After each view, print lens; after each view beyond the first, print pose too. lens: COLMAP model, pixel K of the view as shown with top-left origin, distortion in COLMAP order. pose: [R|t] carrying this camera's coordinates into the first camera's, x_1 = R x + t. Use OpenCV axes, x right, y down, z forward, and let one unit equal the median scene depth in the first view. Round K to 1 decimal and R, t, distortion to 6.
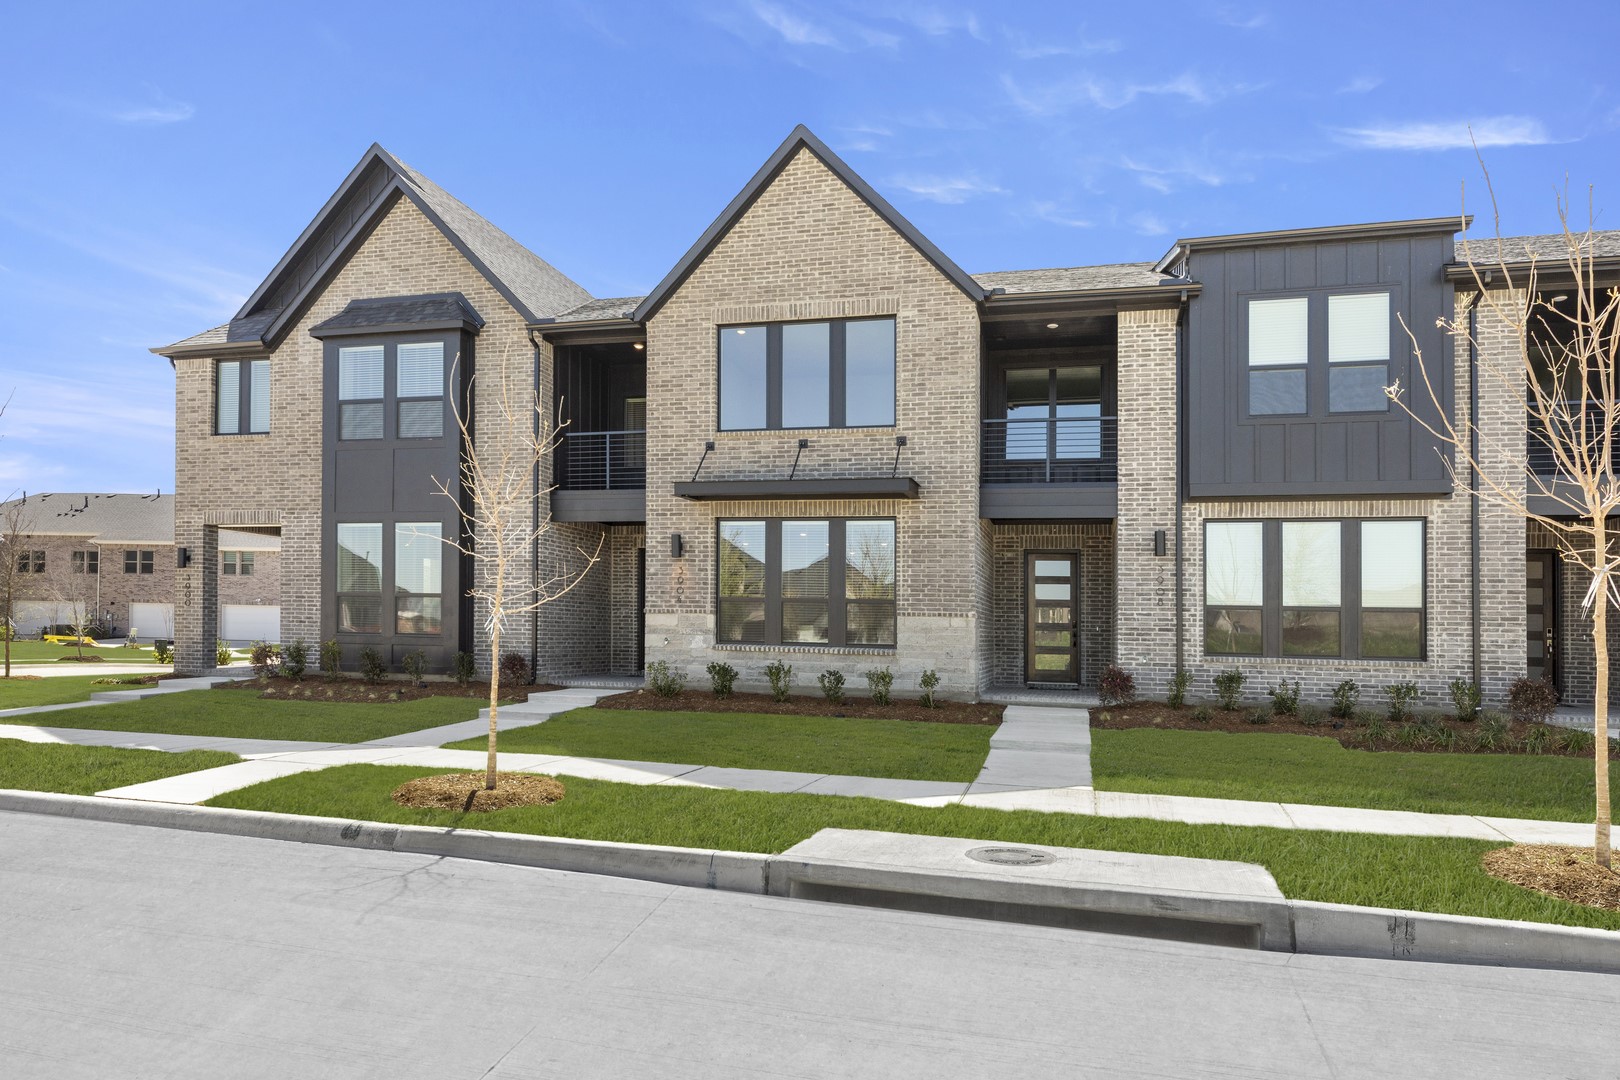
lens RADIAL K [[1006.4, 0, 834.1], [0, 1006.4, 607.8], [0, 0, 1]] dist [0.009863, -0.012987]
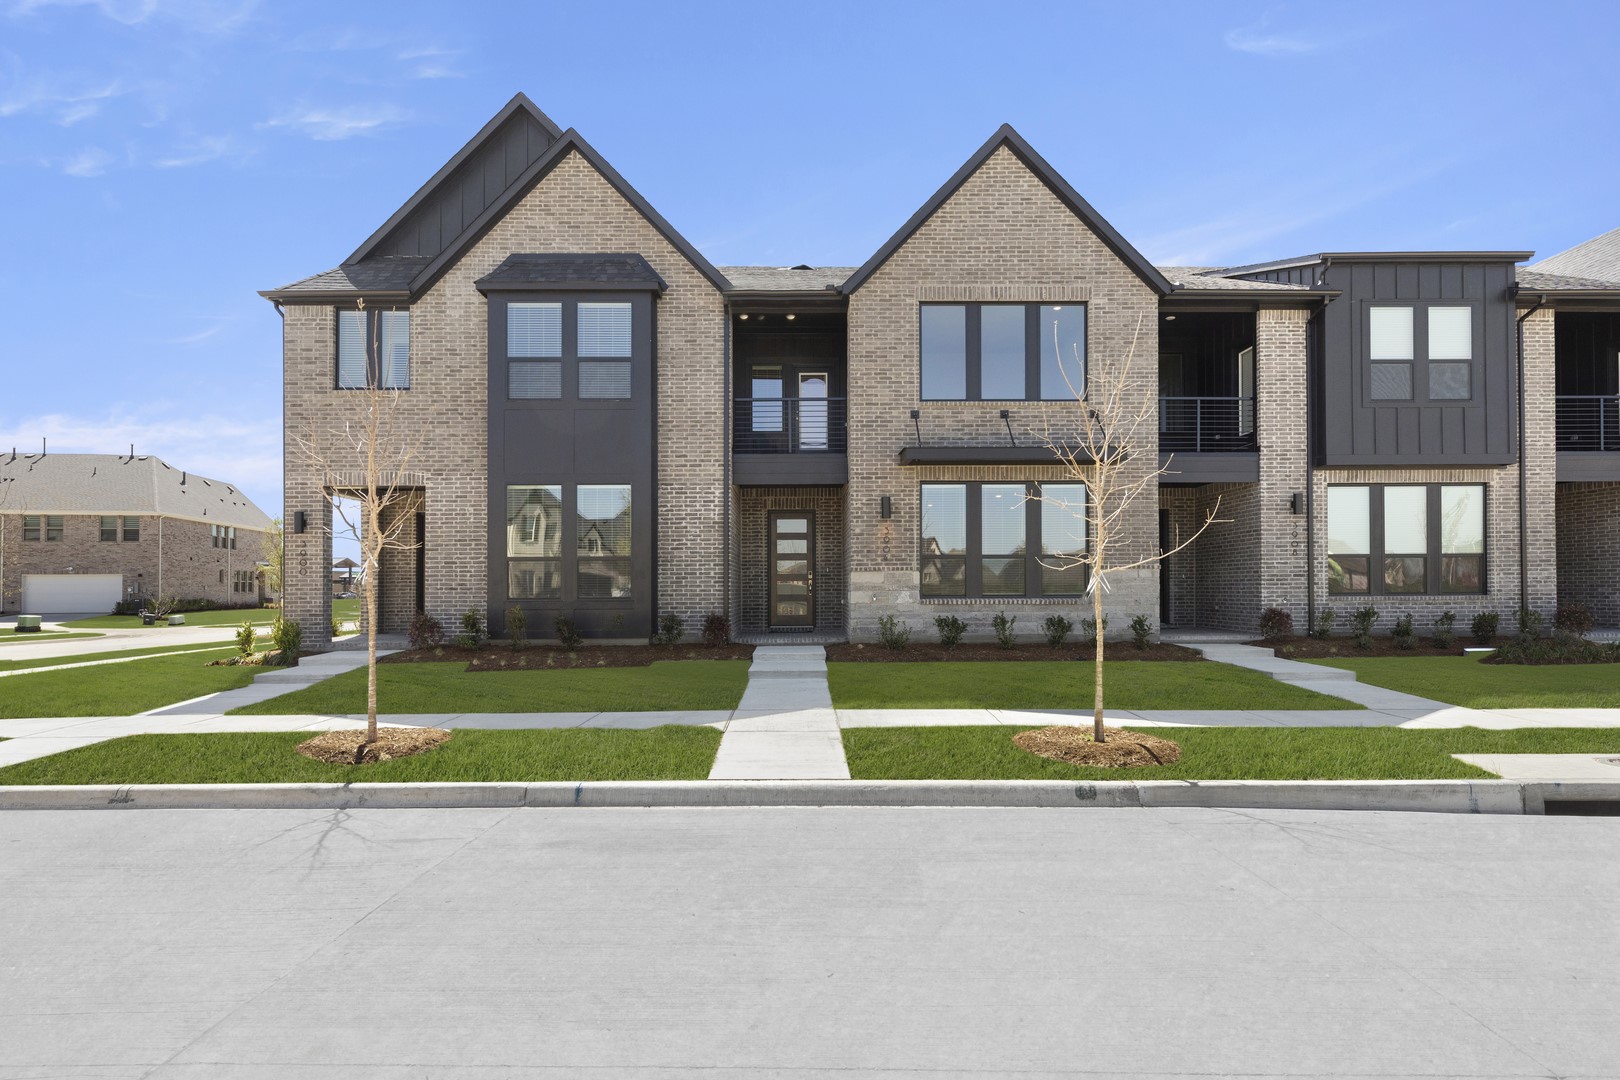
lens RADIAL K [[888.7, 0, 804.4], [0, 888.7, 572.0], [0, 0, 1]] dist [0.010285, -0.006022]
pose [[0.964118, -0.022358, 0.264532, -0.504909], [0.019733, 0.999726, 0.012577, -0.006679], [-0.264740, -0.006906, 0.964295, 0.116040]]
